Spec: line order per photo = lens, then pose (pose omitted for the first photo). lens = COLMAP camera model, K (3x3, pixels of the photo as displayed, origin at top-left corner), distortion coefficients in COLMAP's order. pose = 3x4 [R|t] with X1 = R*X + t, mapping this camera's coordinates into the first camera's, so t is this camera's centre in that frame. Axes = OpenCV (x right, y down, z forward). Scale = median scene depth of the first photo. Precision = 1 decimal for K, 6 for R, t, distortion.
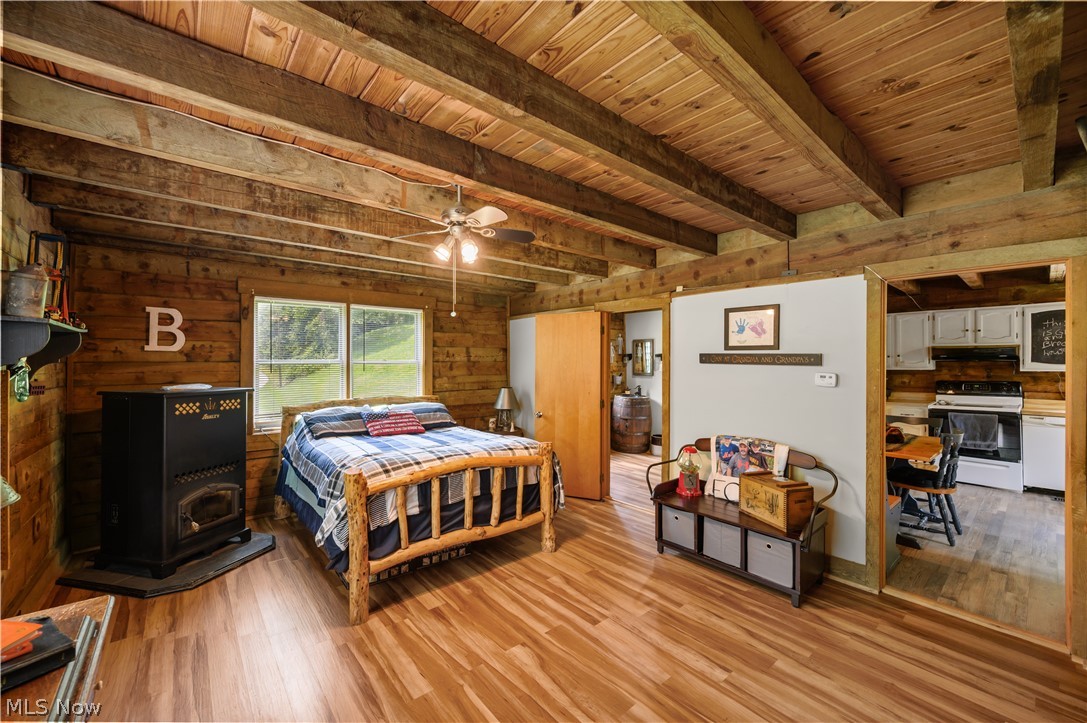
lens RADIAL K [[429.9, 0, 541.2], [0, 429.9, 358.5], [0, 0, 1]] dist [0.000938, 0.000092]
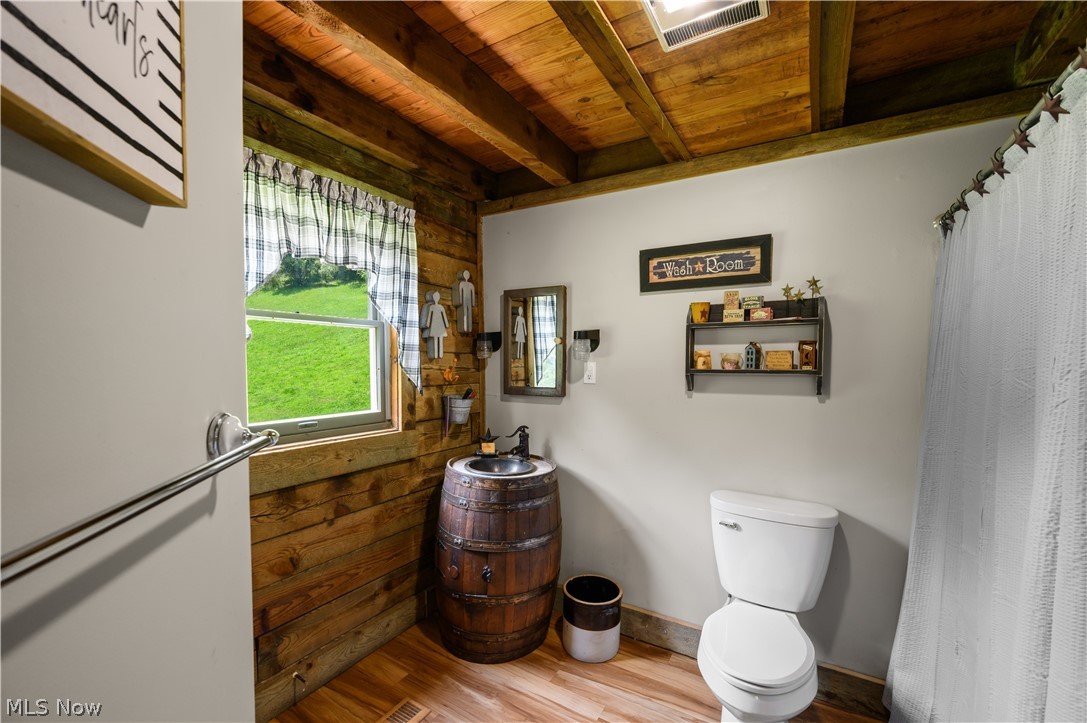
lens RADIAL K [[432.5, 0, 546.8], [0, 432.5, 362.8], [0, 0, 1]] dist [-0.000170, 0.000134]
pose [[0.945344, -0.003200, 0.326058, 0.134600], [-0.002320, 0.999861, 0.016540, 0.008187], [-0.326065, -0.016392, 0.945205, 0.668432]]
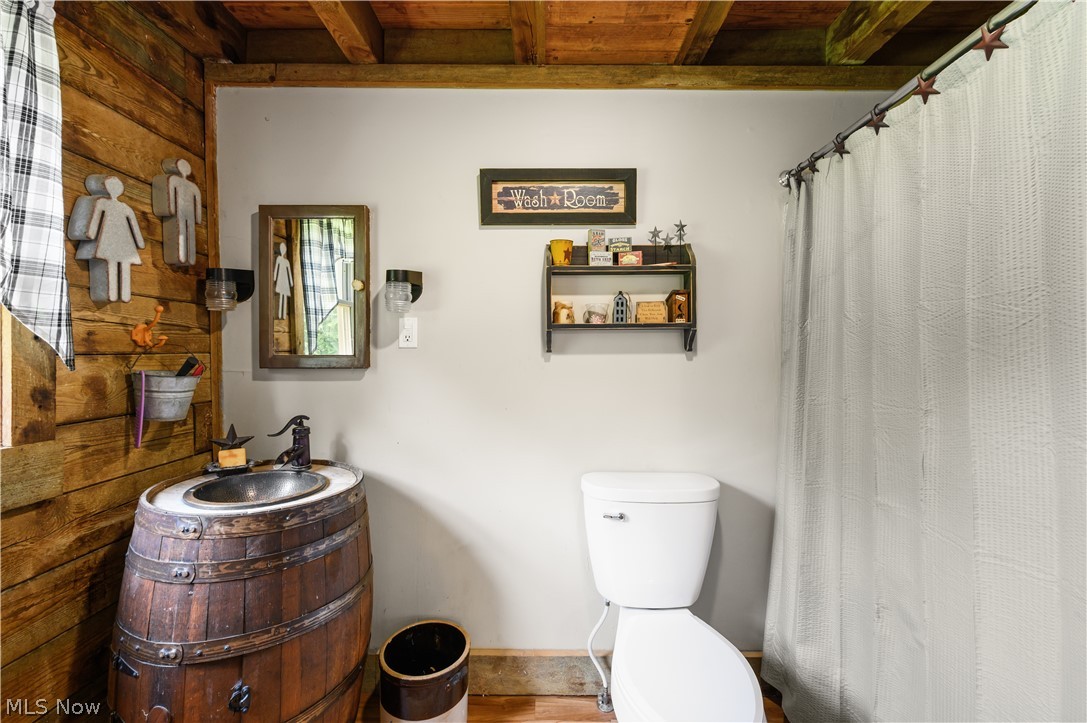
lens RADIAL K [[418.4, 0, 526.2], [0, 418.4, 347.9], [0, 0, 1]] dist [-0.002319, 0.000272]
pose [[0.657502, -0.001313, 0.753451, 0.144797], [-0.005447, 0.999964, 0.006496, 0.026767], [-0.753433, -0.008375, 0.657472, 0.768505]]
